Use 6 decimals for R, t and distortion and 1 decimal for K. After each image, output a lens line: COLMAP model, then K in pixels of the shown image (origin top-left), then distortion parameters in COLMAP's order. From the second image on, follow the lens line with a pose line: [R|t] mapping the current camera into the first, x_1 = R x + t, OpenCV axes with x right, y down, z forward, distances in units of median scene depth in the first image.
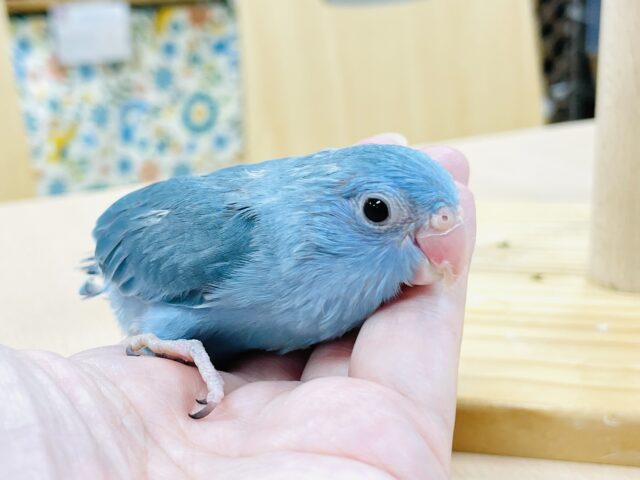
lens RADIAL K [[953.2, 0, 320.0], [0, 953.2, 240.0], [0, 0, 1]] dist [-0.004550, -0.003915]
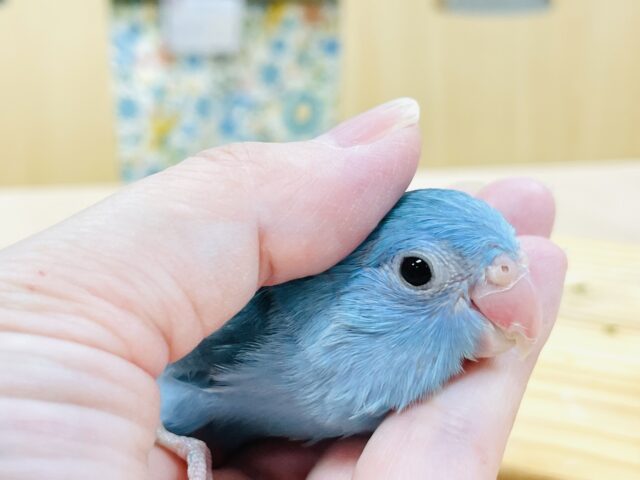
lens RADIAL K [[953.2, 0, 320.0], [0, 953.2, 240.0], [0, 0, 1]] dist [-0.004550, -0.003915]
pose [[0.988005, -0.152763, -0.022581, 0.001923], [0.150830, 0.986003, -0.071053, -0.012758], [0.033119, 0.066795, 0.997217, 0.204127]]
